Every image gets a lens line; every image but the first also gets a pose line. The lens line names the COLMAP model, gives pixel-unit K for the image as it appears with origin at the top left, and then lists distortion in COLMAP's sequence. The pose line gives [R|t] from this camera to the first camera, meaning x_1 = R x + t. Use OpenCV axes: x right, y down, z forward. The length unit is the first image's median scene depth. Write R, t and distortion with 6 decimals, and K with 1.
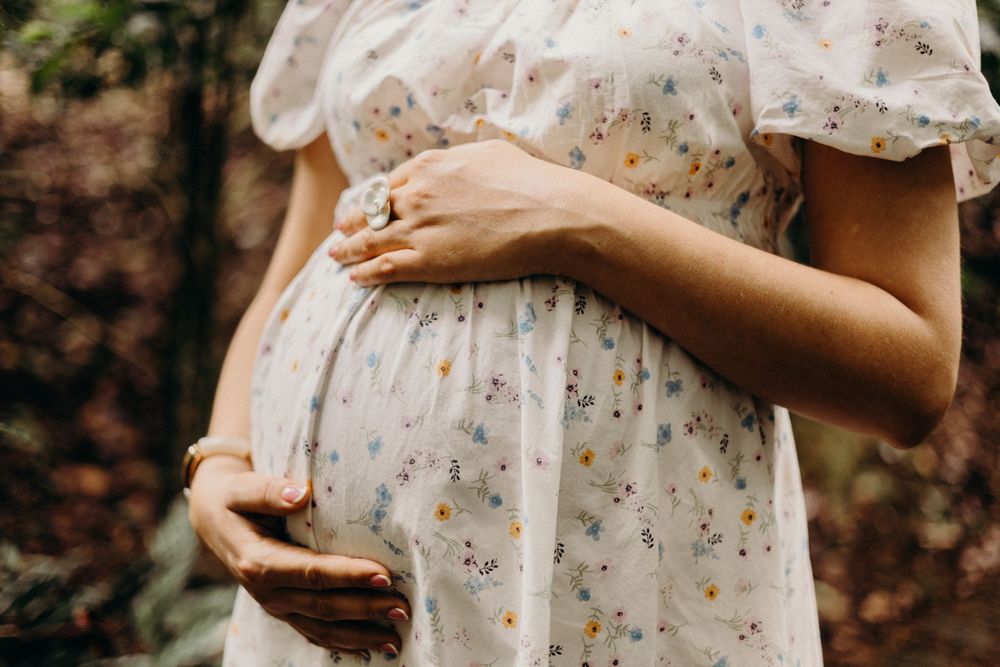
lens RADIAL K [[1447.6, 0, 500.0], [0, 1447.6, 333.5], [0, 0, 1]] dist [-0.002323, 0.123520]
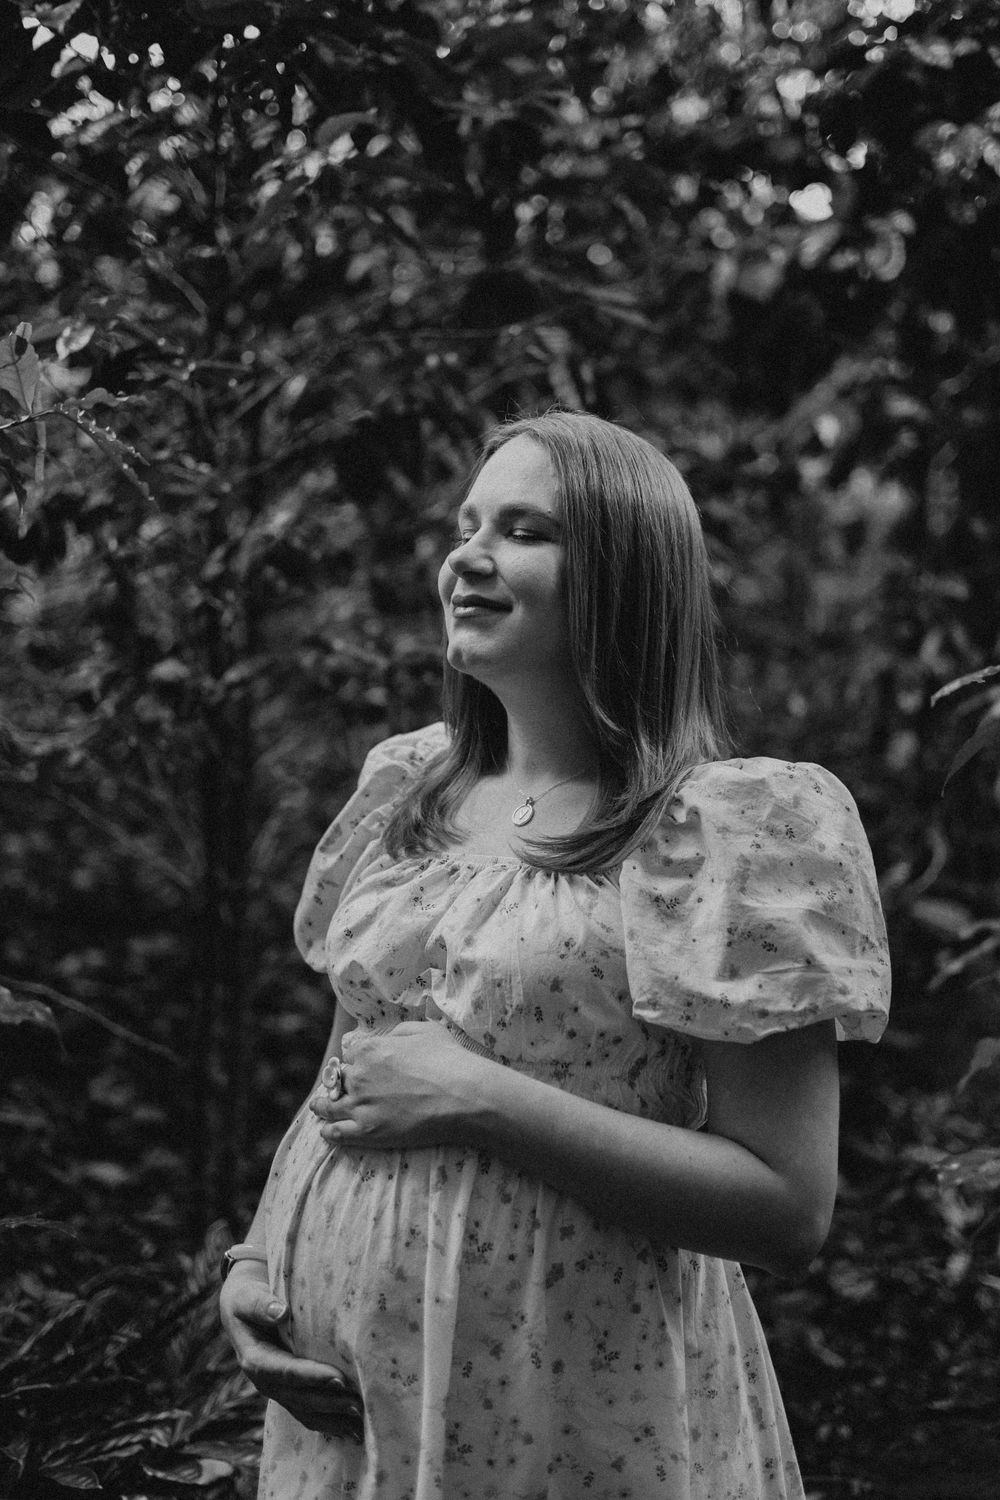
lens RADIAL K [[2171.4, 0, 495.3], [0, 2171.4, 742.7], [0, 0, 1]] dist [-0.002323, 0.123520]
pose [[0.968624, -0.033683, -0.246237, 0.527277], [0.027193, 0.999189, -0.029712, -0.322472], [0.247038, 0.022084, 0.968754, -0.799177]]
